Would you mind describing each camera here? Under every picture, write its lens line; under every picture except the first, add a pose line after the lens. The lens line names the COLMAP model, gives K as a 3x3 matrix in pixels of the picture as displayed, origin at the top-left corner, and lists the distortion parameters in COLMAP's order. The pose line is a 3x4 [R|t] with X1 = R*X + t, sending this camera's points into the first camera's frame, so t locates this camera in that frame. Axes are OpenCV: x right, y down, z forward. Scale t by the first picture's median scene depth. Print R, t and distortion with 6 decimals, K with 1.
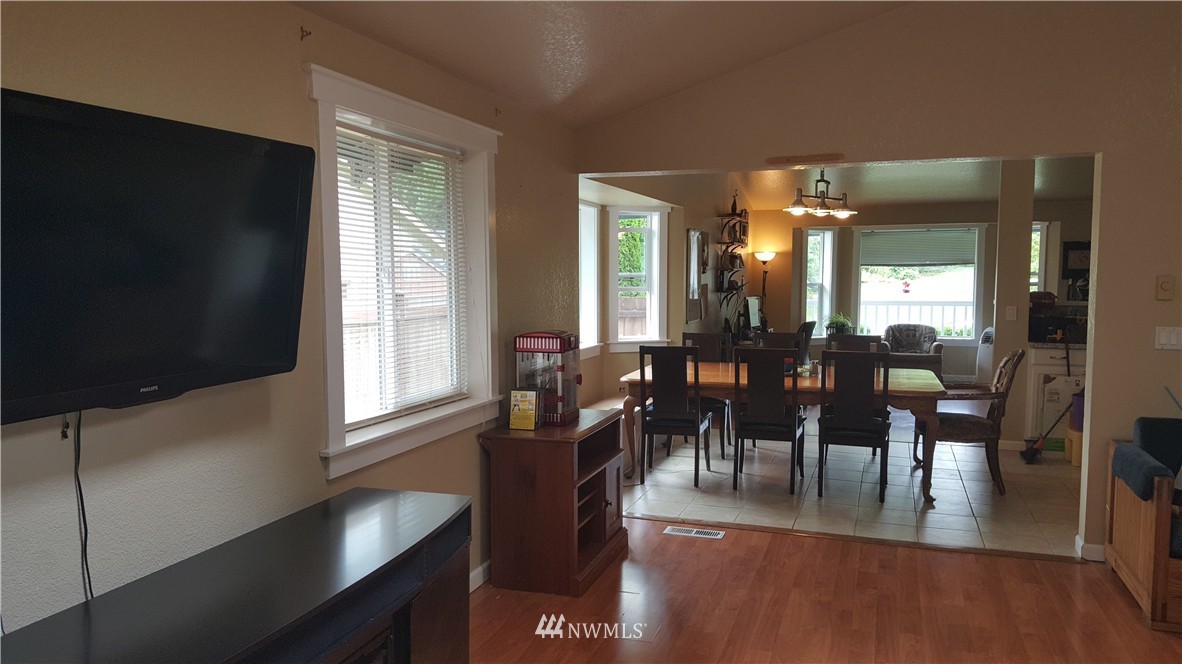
lens RADIAL K [[866.4, 0, 593.4], [0, 866.4, 355.5], [0, 0, 1]] dist [0.123466, -0.190154]
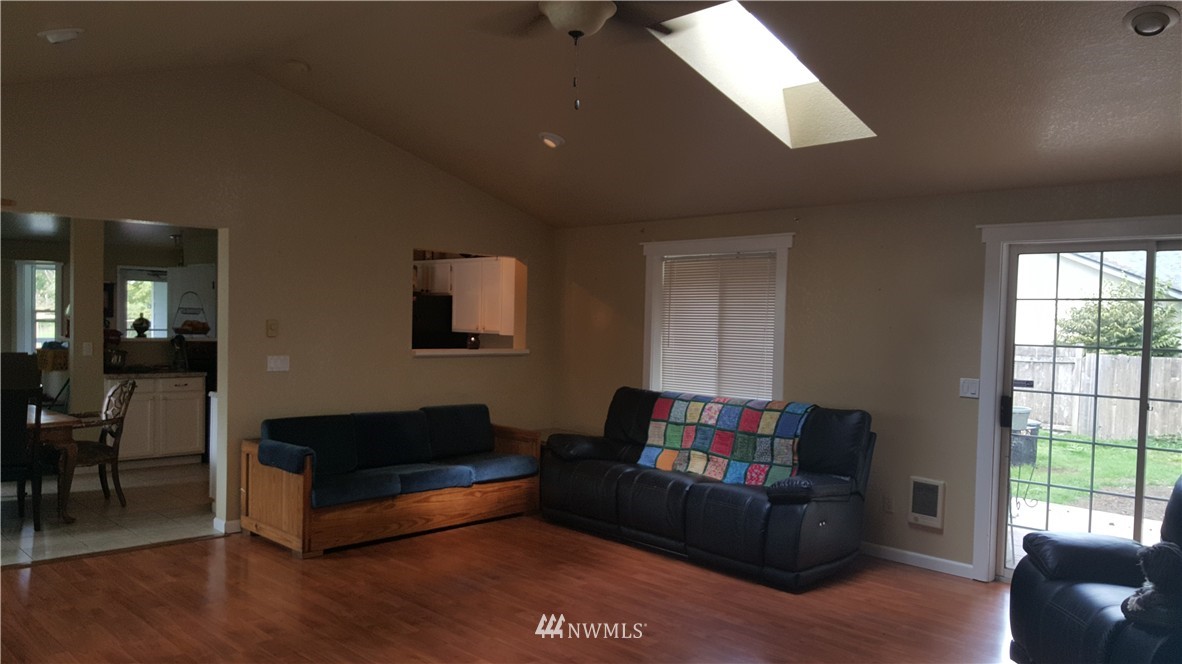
lens RADIAL K [[866.4, 0, 593.4], [0, 866.4, 355.5], [0, 0, 1]] dist [0.123466, -0.190154]
pose [[0.458268, -0.028263, 0.888364, -0.364177], [0.062037, 0.998074, -0.000249, -0.000200], [-0.886646, 0.055226, 0.459139, -0.107638]]
